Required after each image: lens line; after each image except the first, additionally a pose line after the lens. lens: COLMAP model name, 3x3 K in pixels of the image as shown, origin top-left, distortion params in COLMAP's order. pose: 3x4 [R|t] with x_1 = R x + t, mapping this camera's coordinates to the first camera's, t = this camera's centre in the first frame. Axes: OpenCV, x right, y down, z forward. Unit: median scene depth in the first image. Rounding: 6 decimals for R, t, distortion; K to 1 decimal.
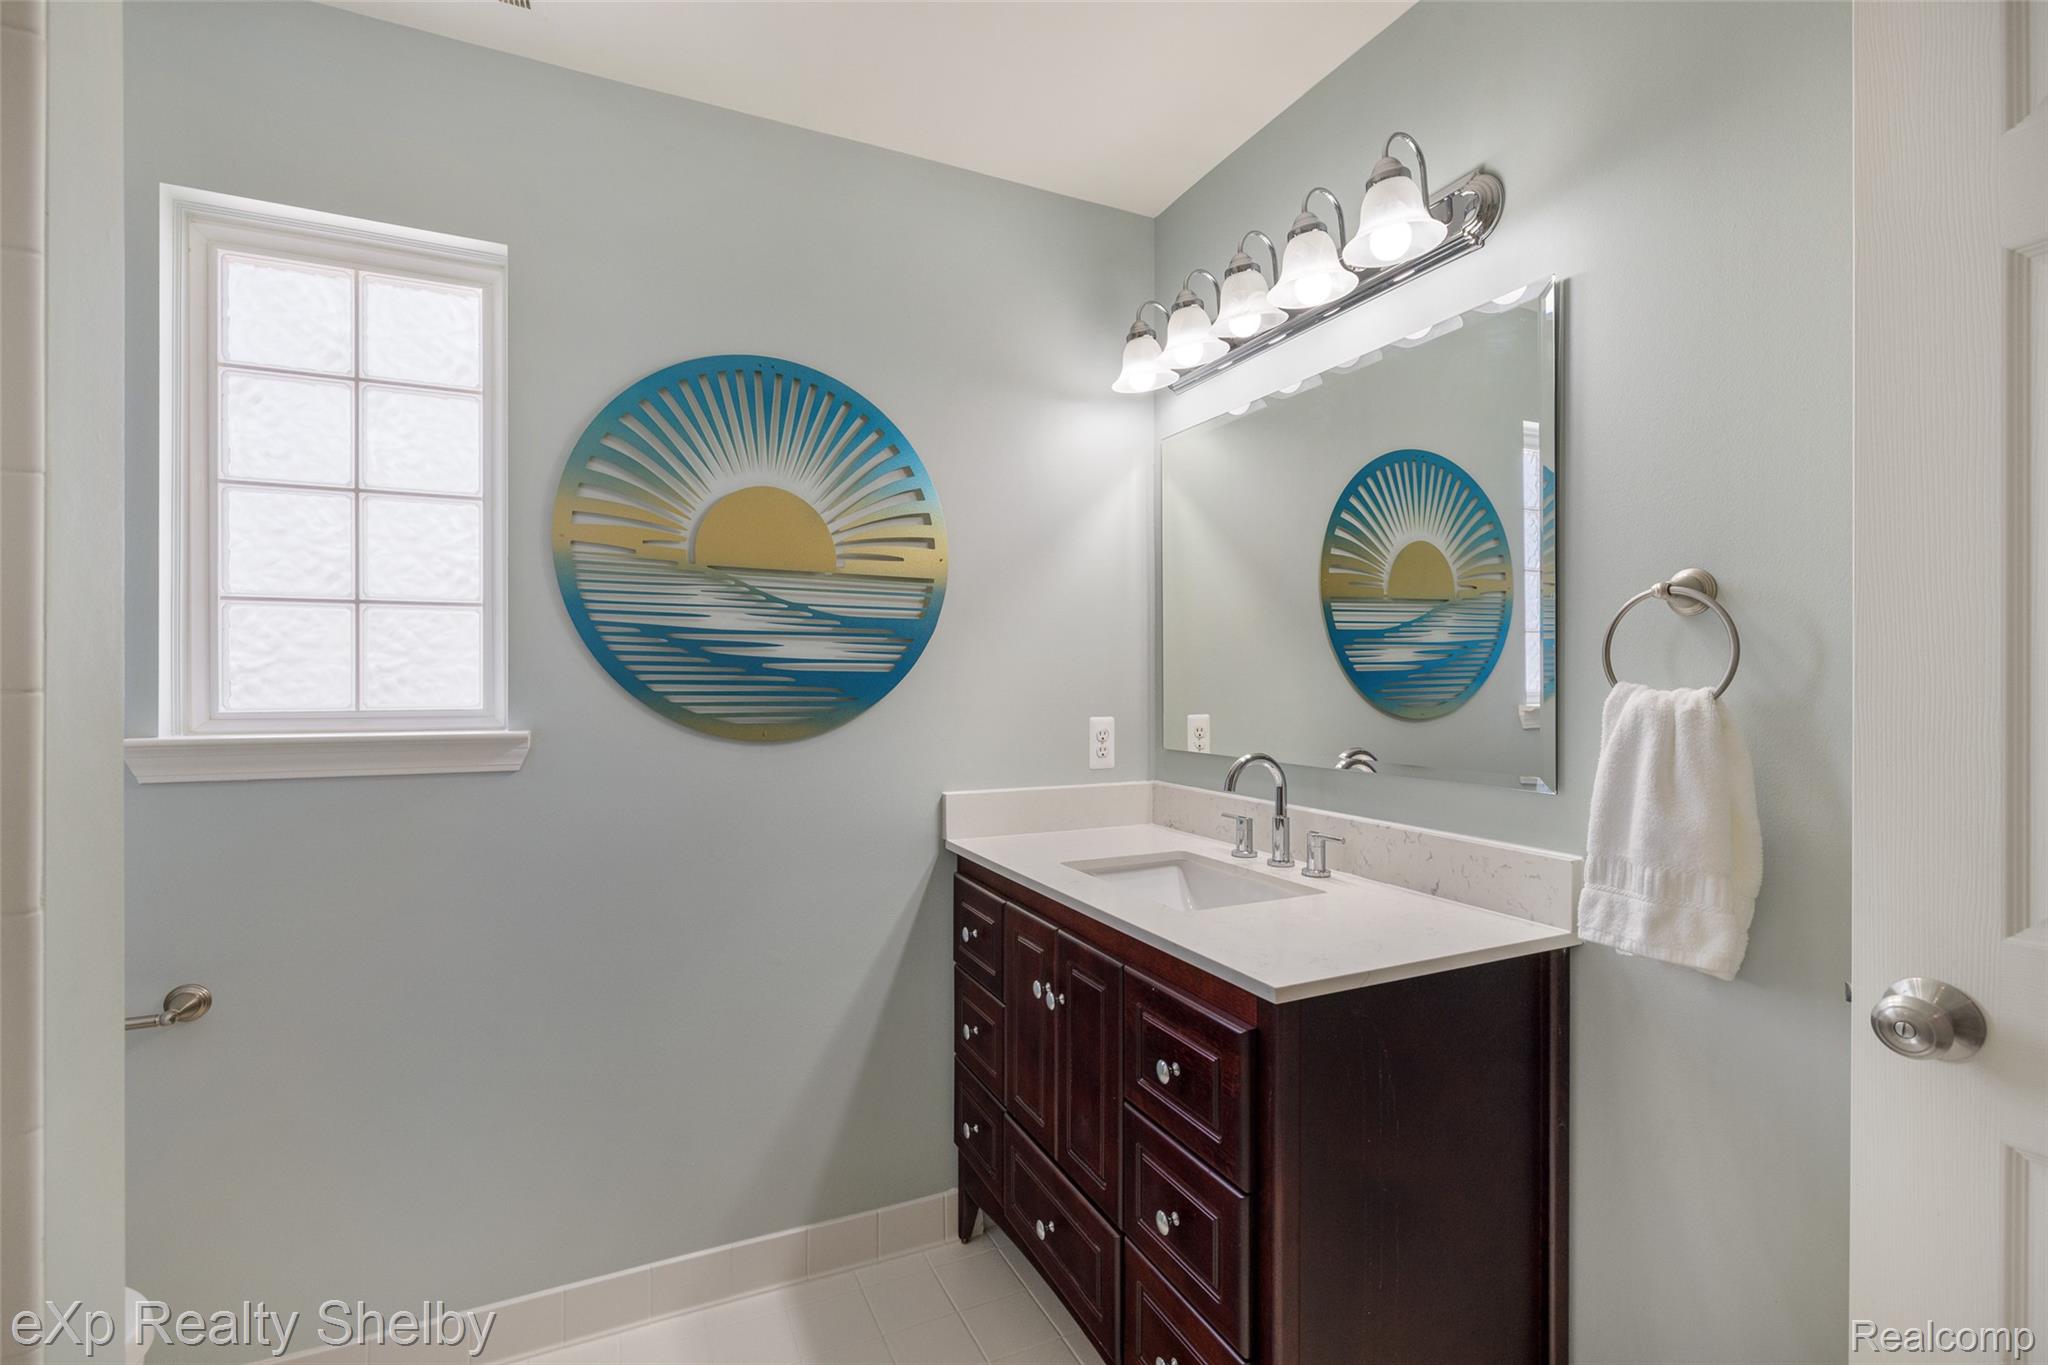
lens RADIAL K [[909.0, 0, 1027.5], [0, 909.0, 684.1], [0, 0, 1]] dist [-0.007047, 0.000062]
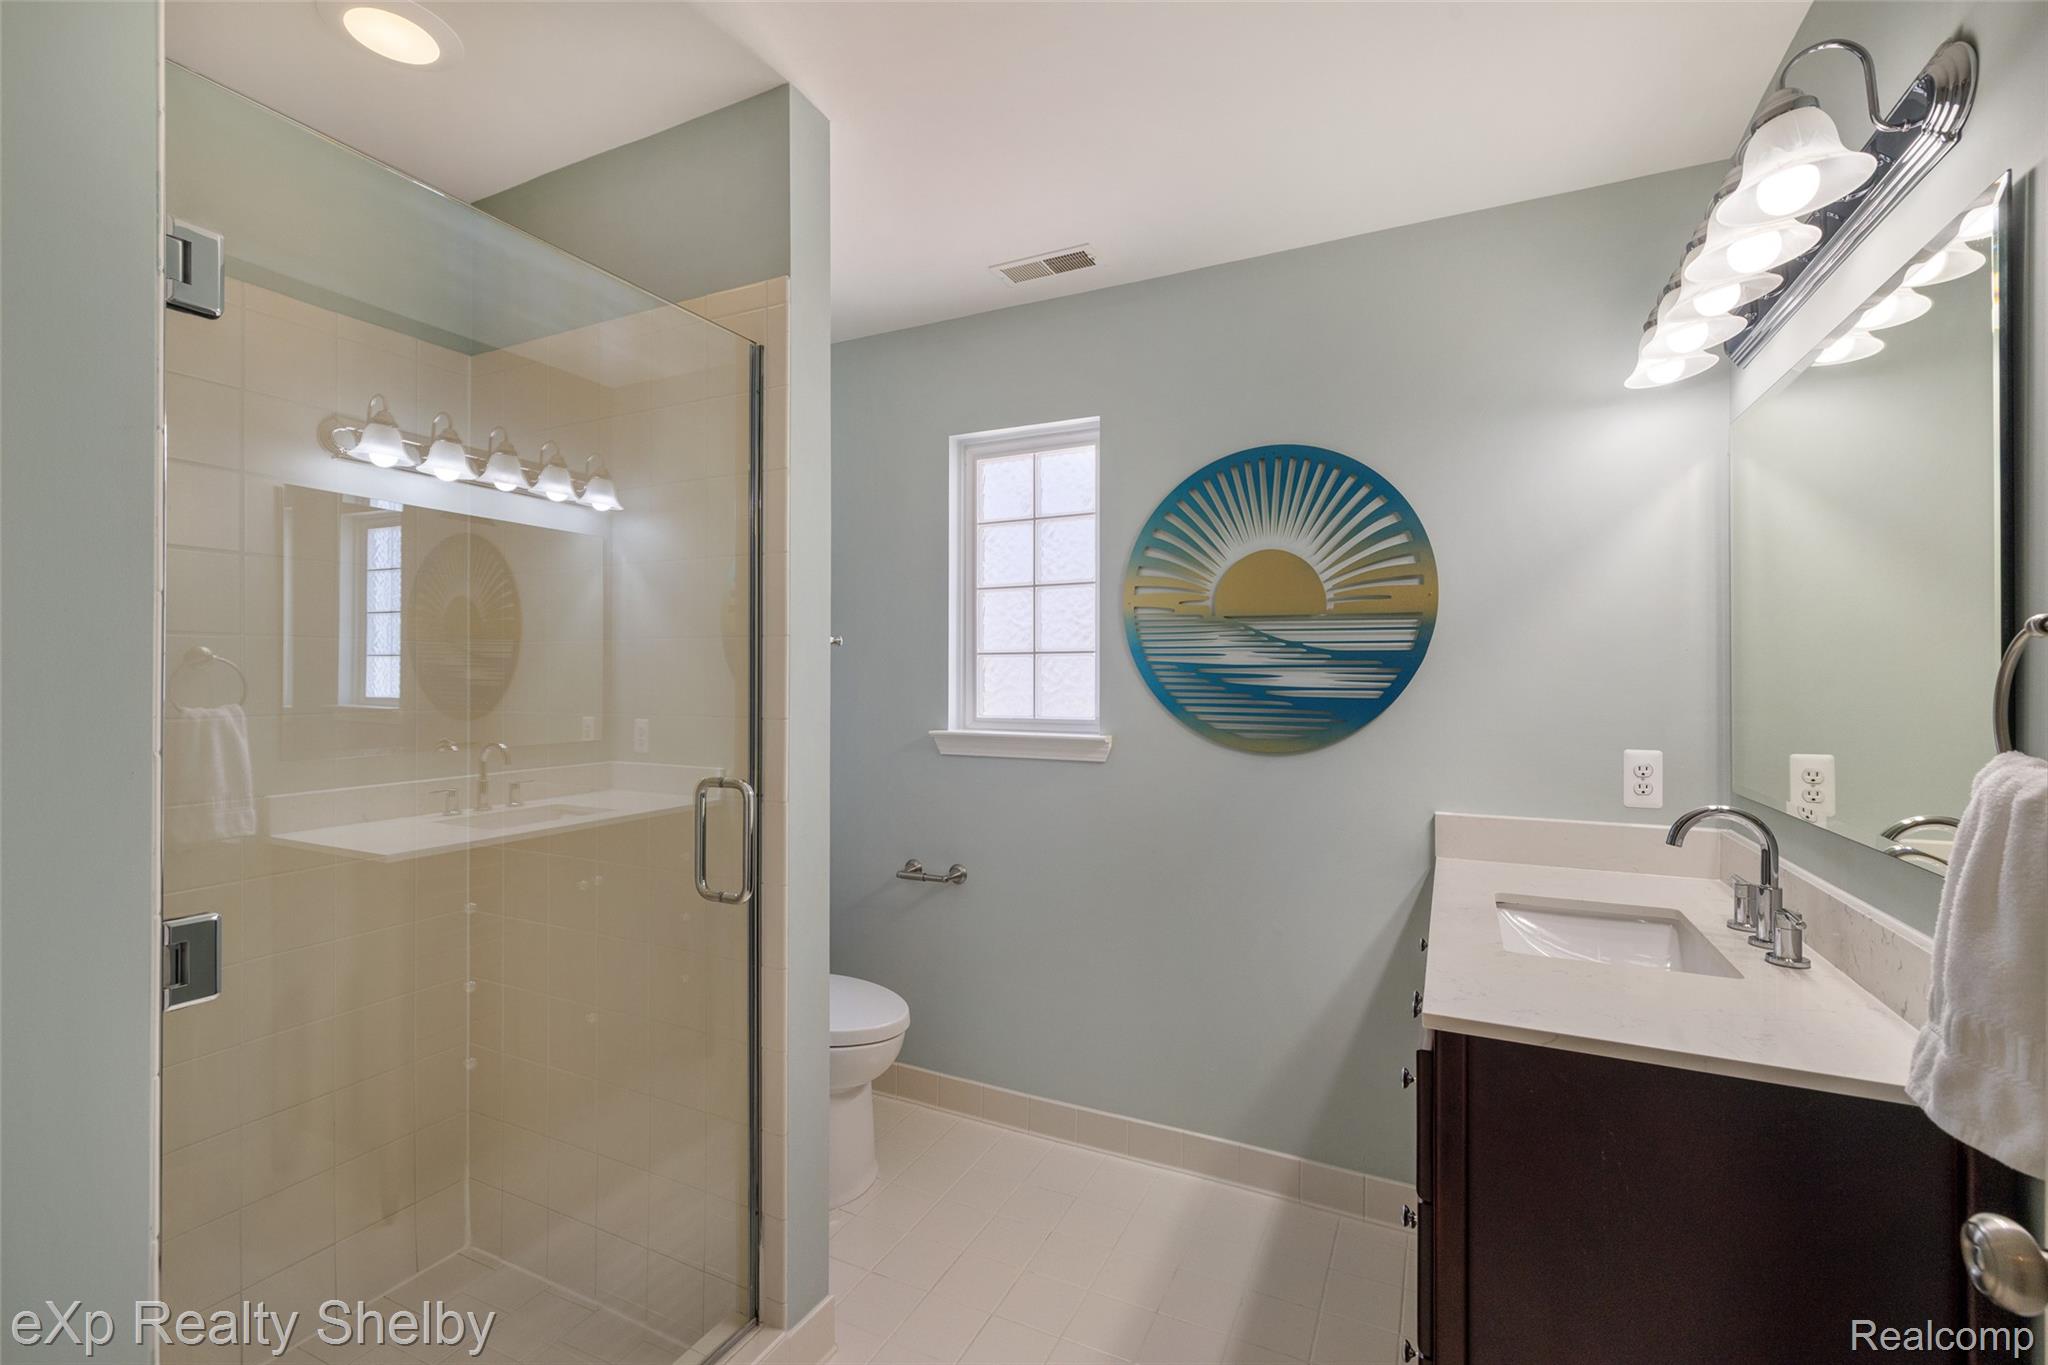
lens RADIAL K [[889.0, 0, 1010.4], [0, 889.0, 684.5], [0, 0, 1]] dist [0.012533, 0.000453]
pose [[0.616997, 0.005148, -0.786949, 0.482712], [-0.000844, 0.999982, 0.005880, -0.040586], [0.786965, -0.002964, 0.616990, -0.038299]]
